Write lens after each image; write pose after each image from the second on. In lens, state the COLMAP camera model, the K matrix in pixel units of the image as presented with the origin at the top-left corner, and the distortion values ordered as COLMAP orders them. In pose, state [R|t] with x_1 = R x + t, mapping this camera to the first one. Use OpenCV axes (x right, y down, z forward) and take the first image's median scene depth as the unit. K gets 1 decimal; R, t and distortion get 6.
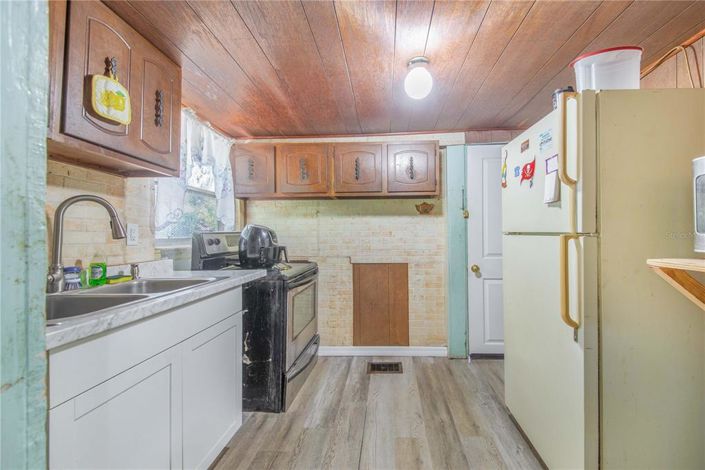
lens RADIAL K [[272.8, 0, 352.5], [0, 272.8, 235.0], [0, 0, 1]] dist [0.000154, -0.004480]
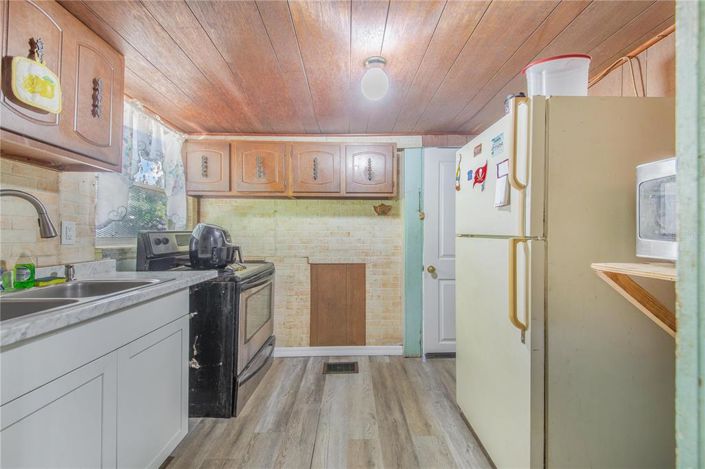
lens RADIAL K [[240.9, 0, 352.7], [0, 240.9, 231.8], [0, 0, 1]] dist [0.001598, -0.002459]
pose [[0.998373, 0.010512, 0.056042, 0.115897], [-0.010810, 0.999929, 0.005024, -0.020422], [-0.055985, -0.005622, 0.998416, 0.123563]]
